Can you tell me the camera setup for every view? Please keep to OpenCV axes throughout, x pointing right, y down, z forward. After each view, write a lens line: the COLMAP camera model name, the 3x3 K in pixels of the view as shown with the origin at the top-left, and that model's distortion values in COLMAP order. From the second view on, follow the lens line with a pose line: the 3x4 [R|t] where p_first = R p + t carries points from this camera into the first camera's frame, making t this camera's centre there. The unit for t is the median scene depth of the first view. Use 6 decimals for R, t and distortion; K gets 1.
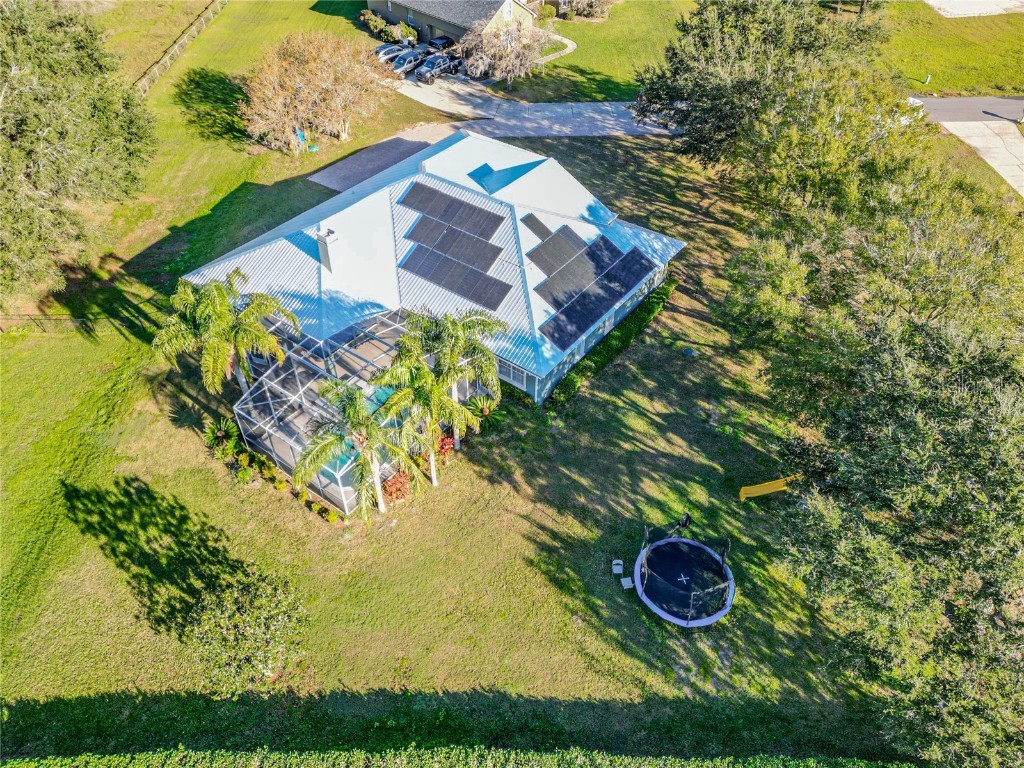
lens RADIAL K [[723.1, 0, 515.8], [0, 723.1, 383.2], [0, 0, 1]] dist [0.081861, -0.082274]
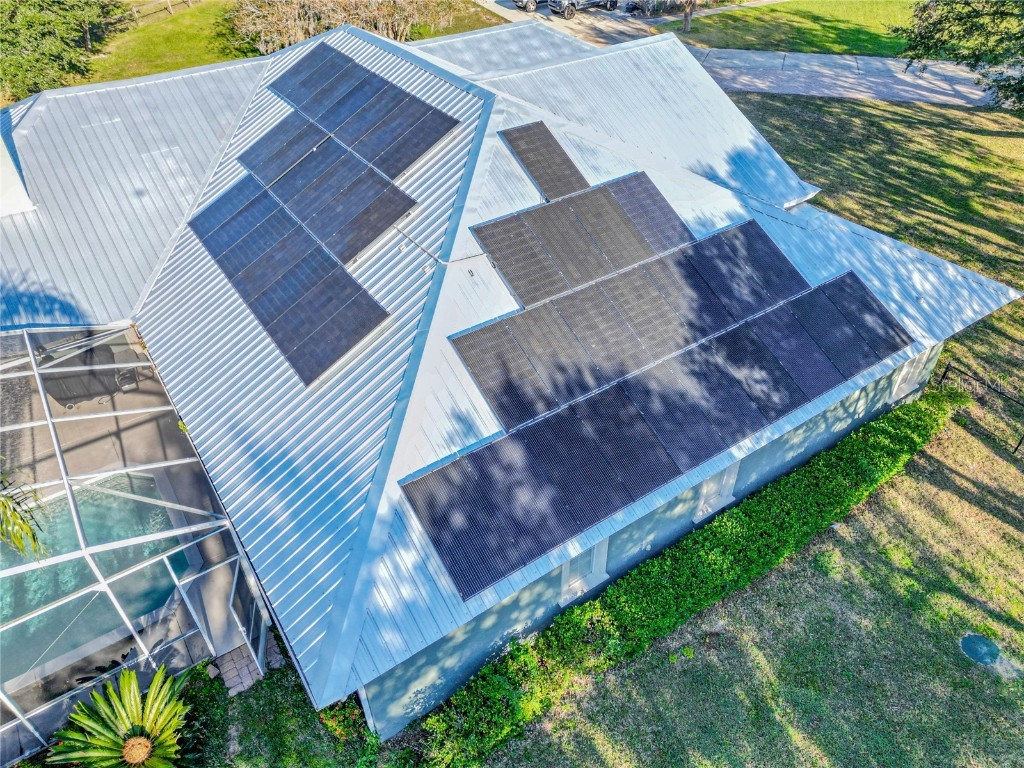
lens RADIAL K [[723.1, 0, 515.8], [0, 723.1, 383.2], [0, 0, 1]] dist [0.081861, -0.082274]
pose [[0.948699, 0.192515, -0.250816, 0.110030], [-0.207992, 0.977450, -0.036472, -0.092224], [0.238139, 0.086769, 0.967347, 0.625786]]
